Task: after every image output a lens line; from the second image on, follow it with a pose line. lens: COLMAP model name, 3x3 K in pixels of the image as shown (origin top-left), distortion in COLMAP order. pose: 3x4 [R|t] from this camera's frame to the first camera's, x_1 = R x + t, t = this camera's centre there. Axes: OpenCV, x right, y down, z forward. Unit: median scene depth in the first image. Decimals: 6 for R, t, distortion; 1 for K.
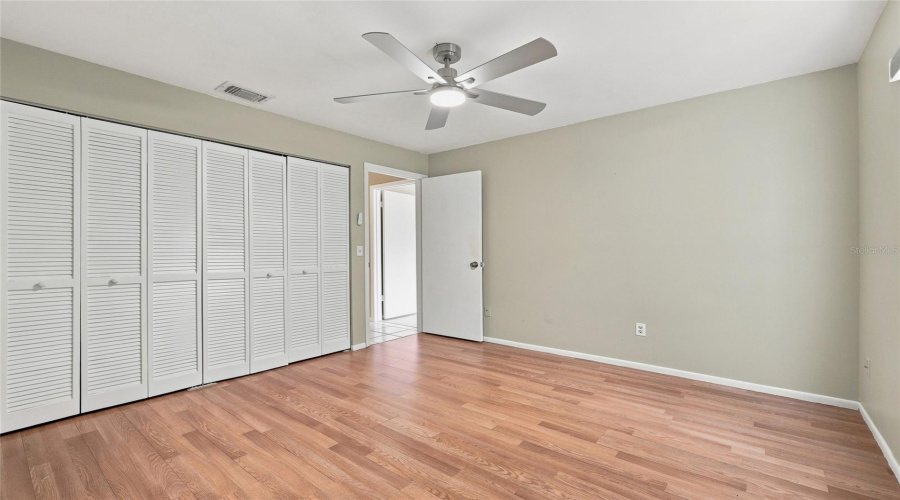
lens RADIAL K [[381.6, 0, 450.9], [0, 381.6, 249.6], [0, 0, 1]] dist [-0.000628, -0.000855]
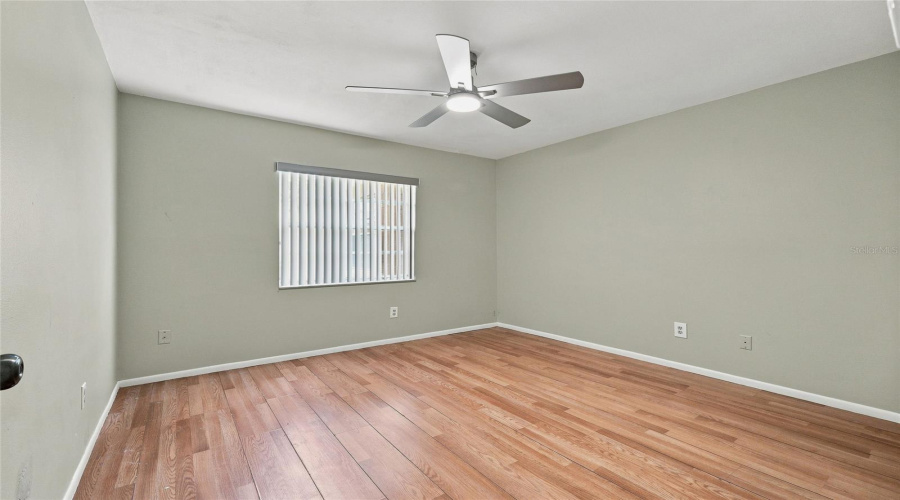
lens RADIAL K [[381.6, 0, 449.9], [0, 381.6, 248.2], [0, 0, 1]] dist [-0.000628, -0.000855]
pose [[-0.965422, 0.003310, 0.260670, -0.250150], [0.004009, 0.999990, 0.002149, -0.006302], [-0.260660, 0.003120, -0.965425, 2.135866]]
